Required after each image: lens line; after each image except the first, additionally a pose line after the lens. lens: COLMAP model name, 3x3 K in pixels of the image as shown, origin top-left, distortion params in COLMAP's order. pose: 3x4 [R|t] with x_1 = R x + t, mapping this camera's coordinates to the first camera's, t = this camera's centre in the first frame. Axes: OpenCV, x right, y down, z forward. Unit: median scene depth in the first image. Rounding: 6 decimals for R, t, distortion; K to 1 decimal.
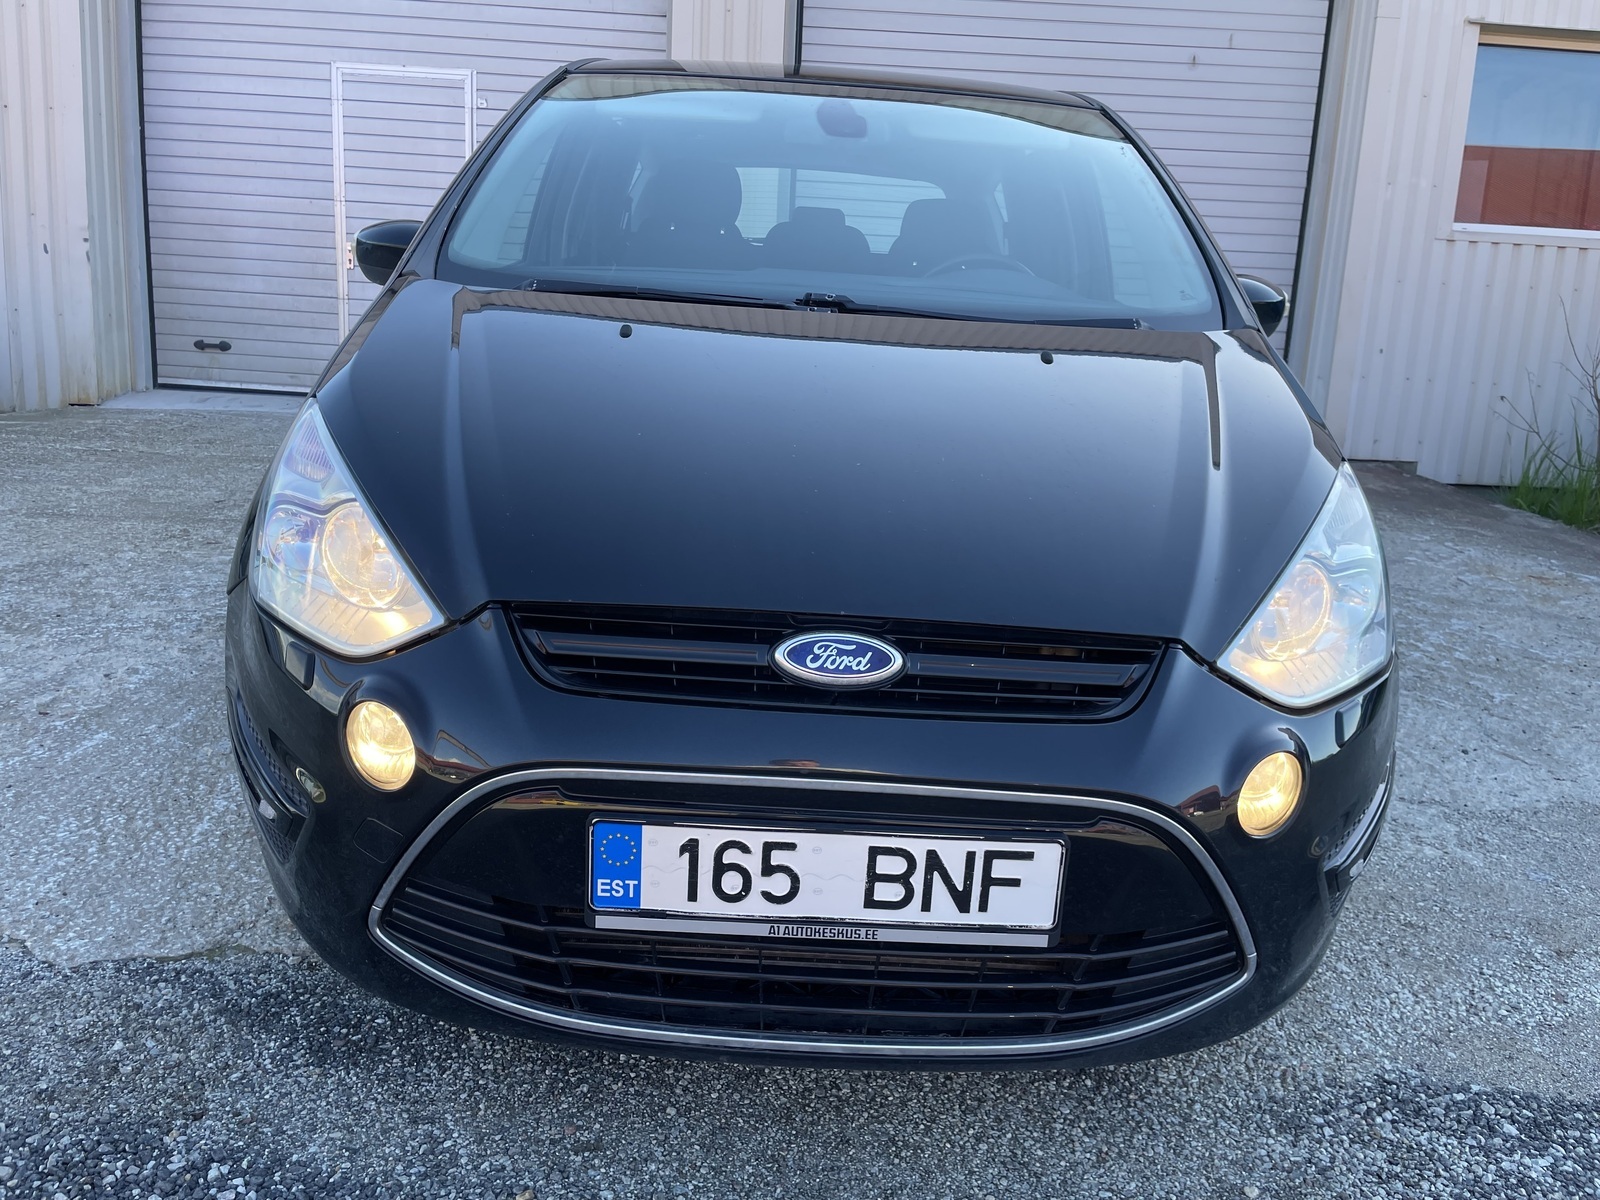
lens RADIAL K [[1239.5, 0, 794.1], [0, 1239.5, 584.4], [0, 0, 1]] dist [0.053828, -0.050974]
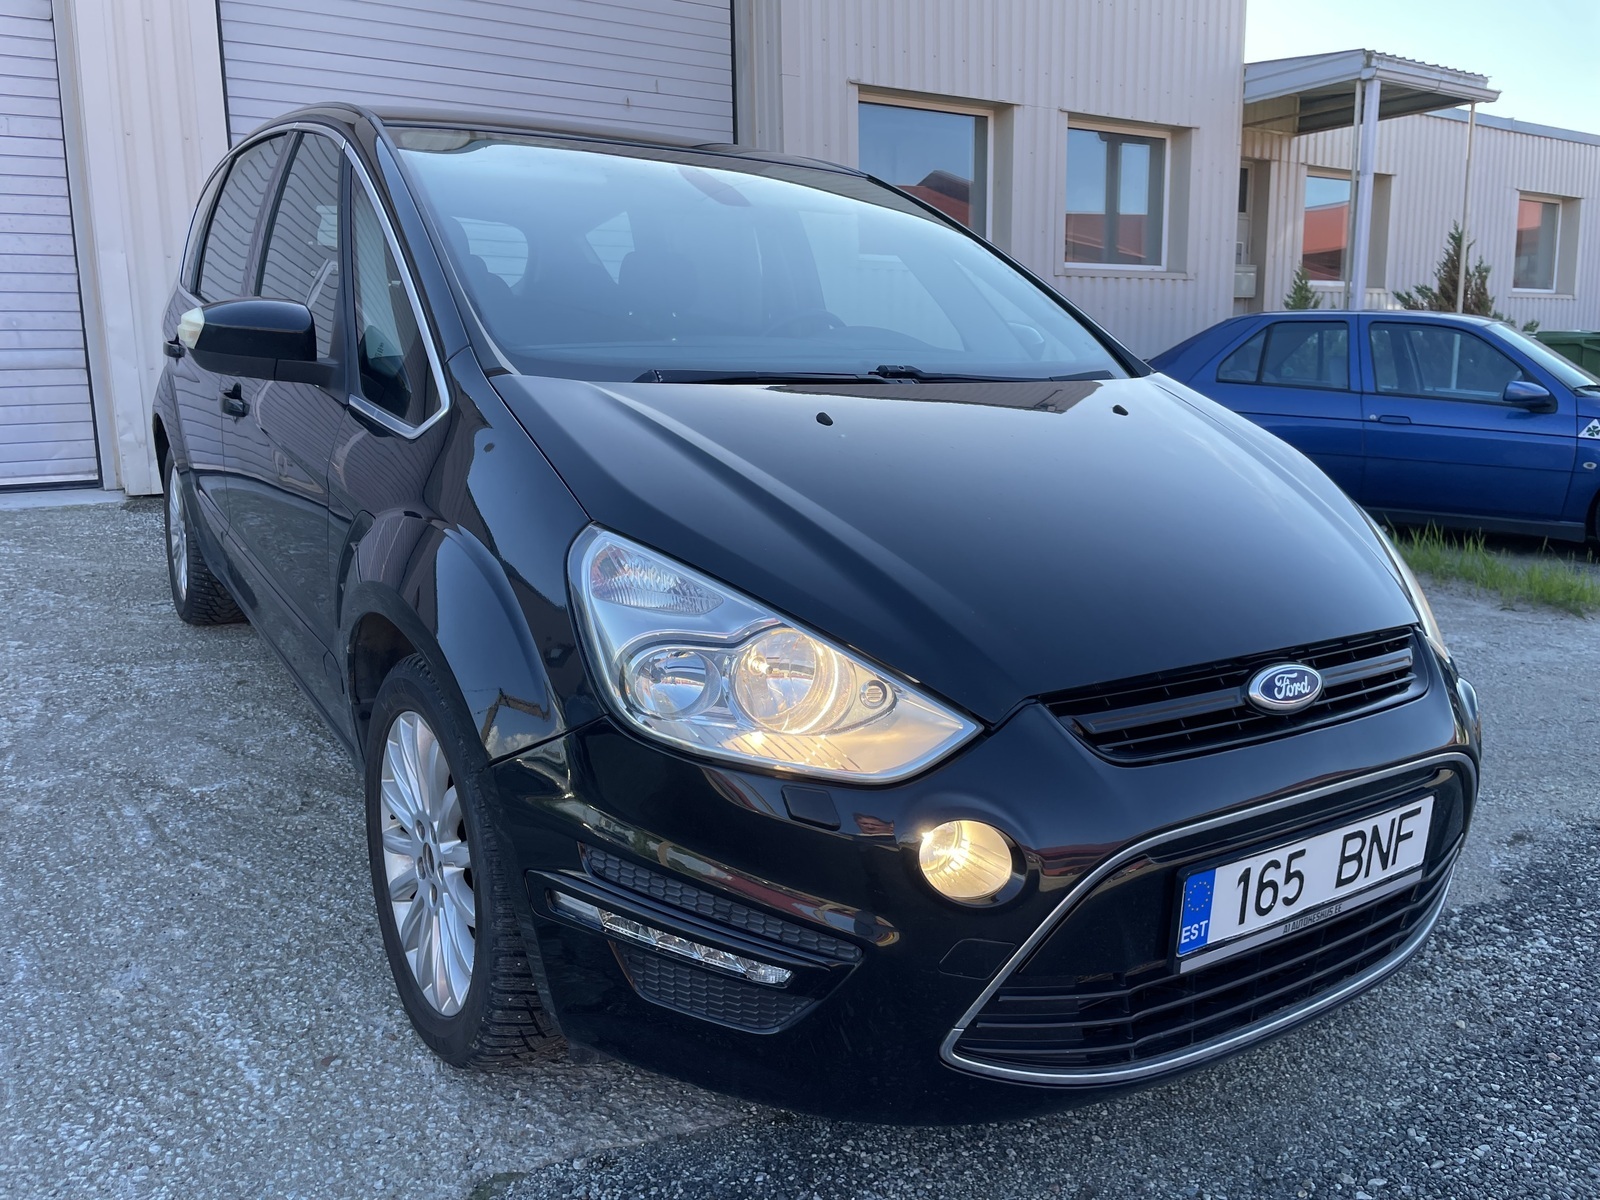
lens RADIAL K [[1239.5, 0, 804.9], [0, 1239.5, 603.1], [0, 0, 1]] dist [0.053828, -0.050974]
pose [[0.845747, -0.160904, 0.508745, -0.942733], [0.160890, 0.985974, 0.044374, -0.144574], [-0.508749, 0.044323, 0.859773, 0.216654]]
